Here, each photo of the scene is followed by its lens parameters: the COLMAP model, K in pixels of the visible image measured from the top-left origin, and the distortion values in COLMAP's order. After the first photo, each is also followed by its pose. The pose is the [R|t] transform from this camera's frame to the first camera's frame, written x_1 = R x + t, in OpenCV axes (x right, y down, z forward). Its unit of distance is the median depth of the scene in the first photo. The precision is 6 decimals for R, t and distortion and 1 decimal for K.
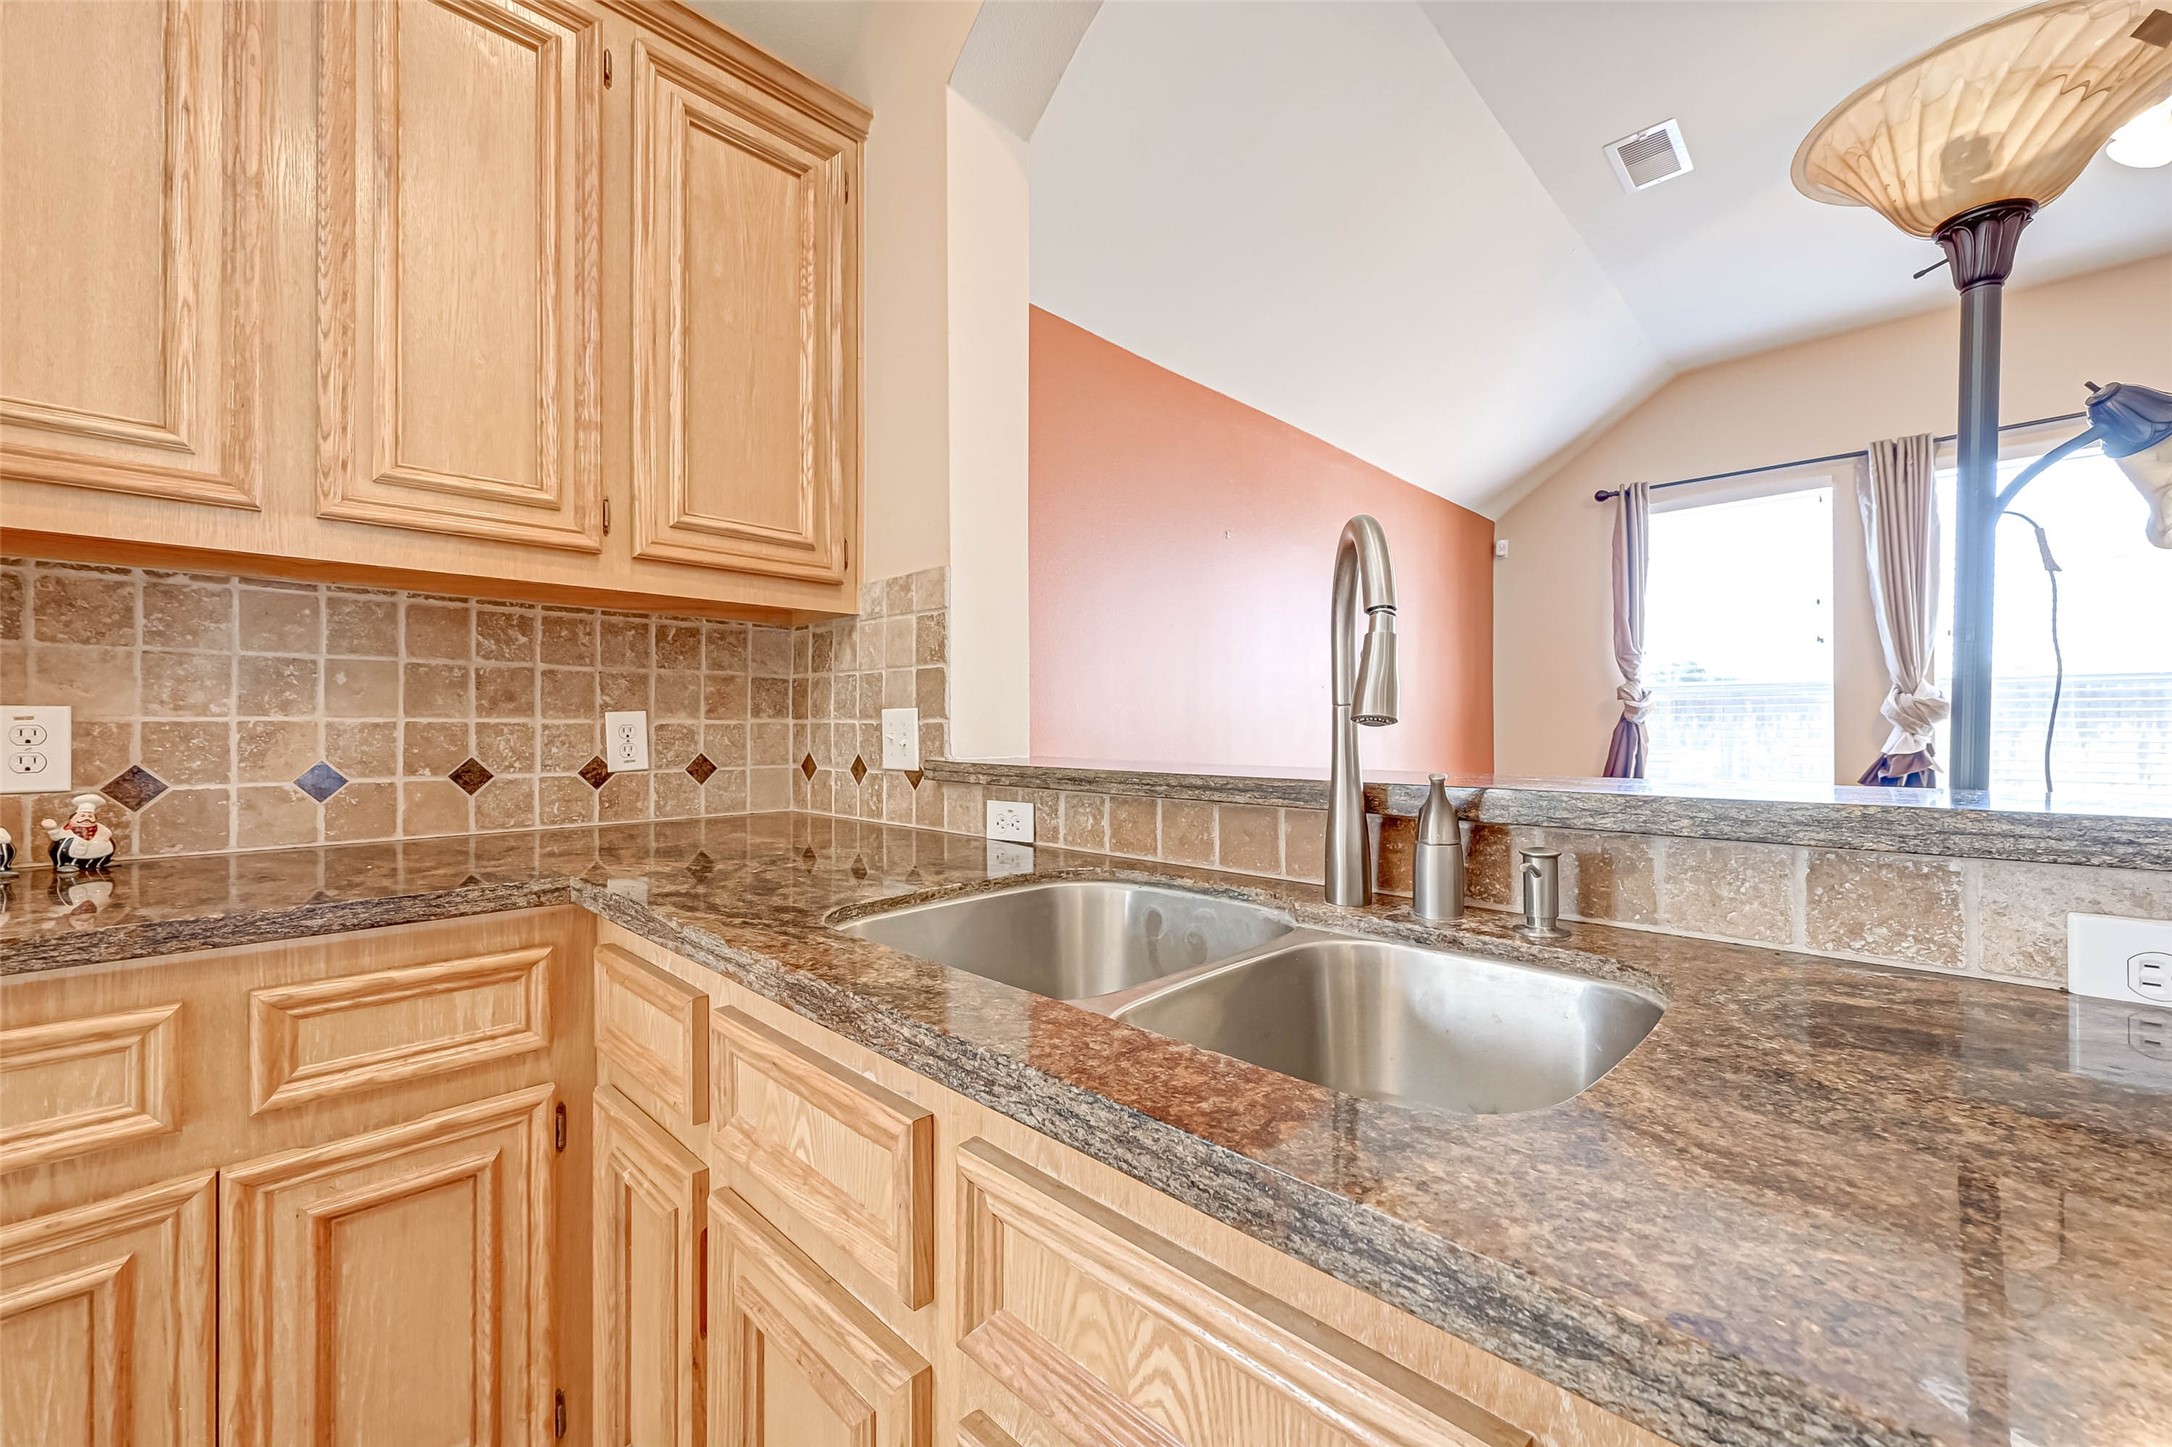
lens RADIAL K [[868.6, 0, 1095.2], [0, 868.6, 725.3], [0, 0, 1]] dist [-0.001889, 0.000092]
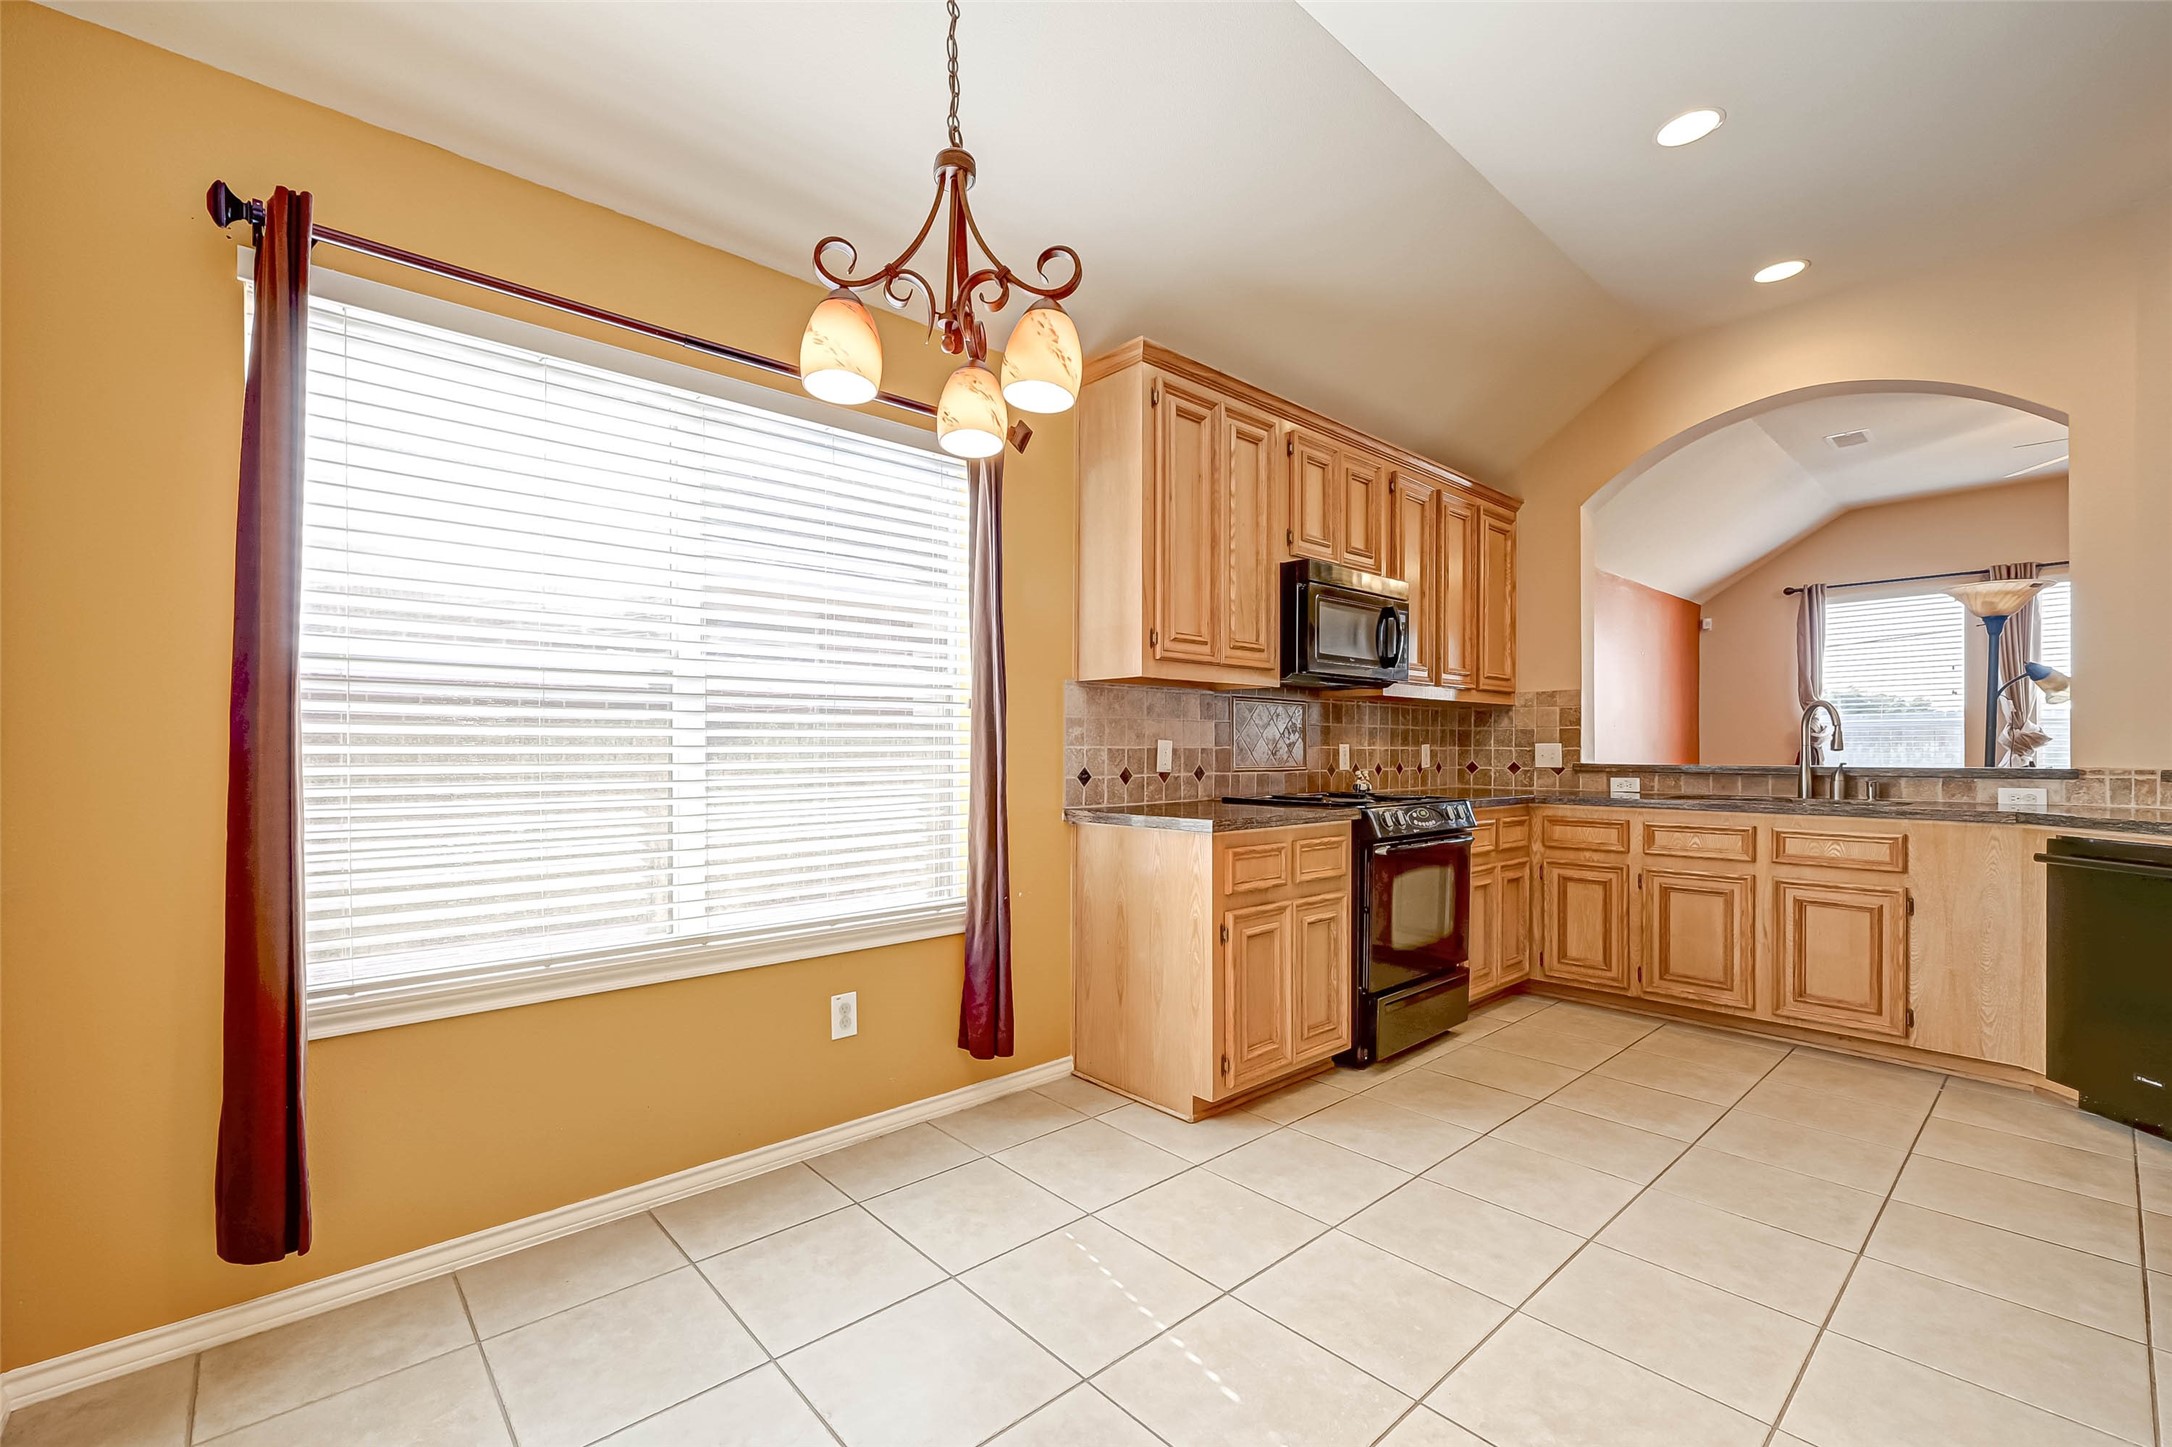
lens RADIAL K [[868.6, 0, 1050.2], [0, 868.6, 754.6], [0, 0, 1]] dist [-0.001889, 0.000092]
pose [[0.993433, 0.002797, -0.114385, -1.372021], [-0.001656, 0.999948, 0.010072, -0.010305], [0.114407, -0.009816, 0.993385, -1.682170]]
